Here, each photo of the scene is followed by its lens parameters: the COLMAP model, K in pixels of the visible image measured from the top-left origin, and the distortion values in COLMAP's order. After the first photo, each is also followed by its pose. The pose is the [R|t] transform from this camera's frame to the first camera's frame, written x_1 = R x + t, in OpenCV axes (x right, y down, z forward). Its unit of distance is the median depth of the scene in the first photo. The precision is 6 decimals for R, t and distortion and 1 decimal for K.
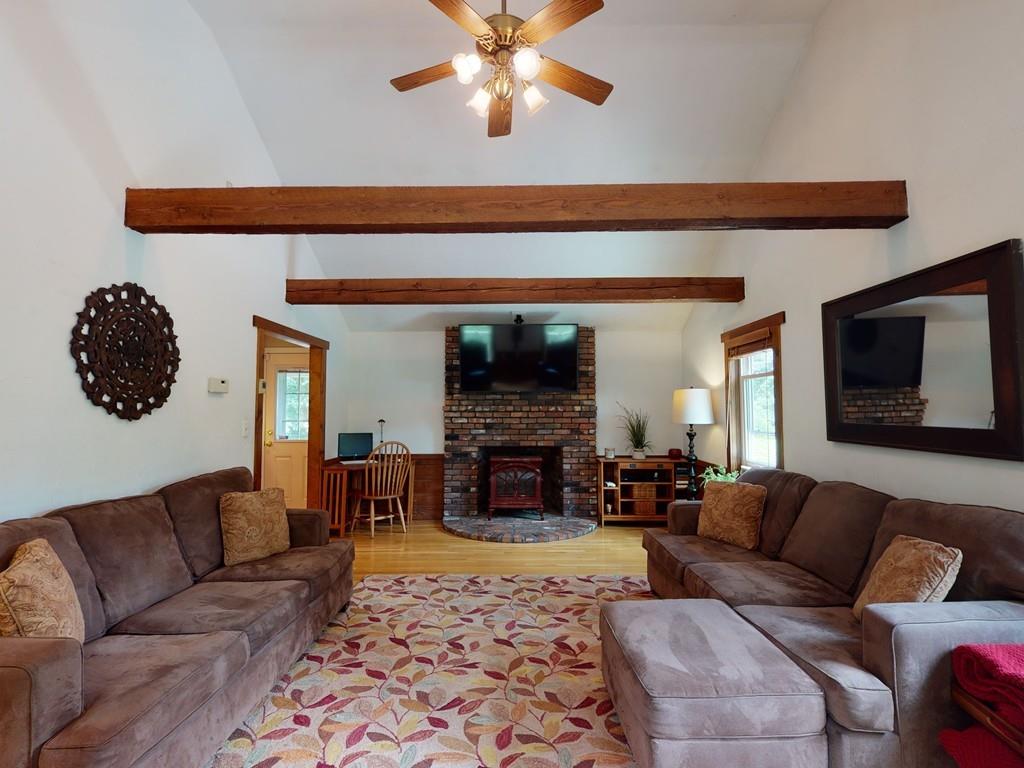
lens RADIAL K [[471.2, 0, 509.6], [0, 471.2, 381.9], [0, 0, 1]] dist [0.000420, -0.000028]
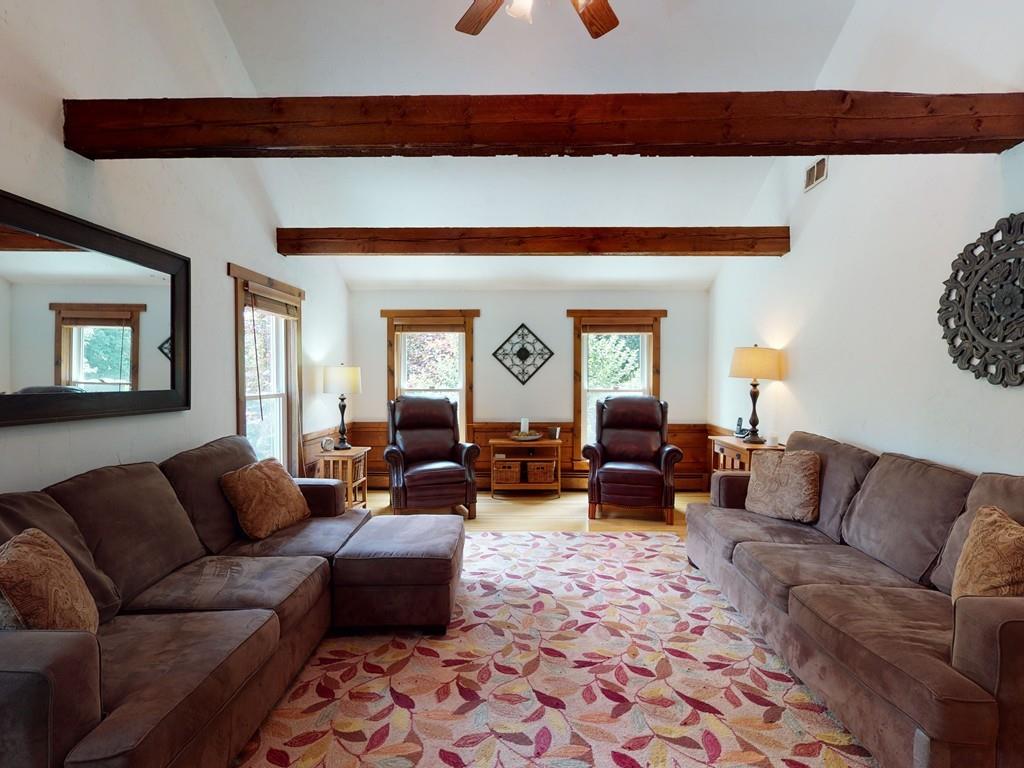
lens RADIAL K [[471.2, 0, 509.6], [0, 471.2, 381.9], [0, 0, 1]] dist [0.000420, -0.000028]
pose [[-0.999845, 0.000251, 0.017580, 0.038467], [-0.000749, 0.998380, -0.056901, 0.124906], [-0.017566, -0.056906, -0.998225, 1.884036]]
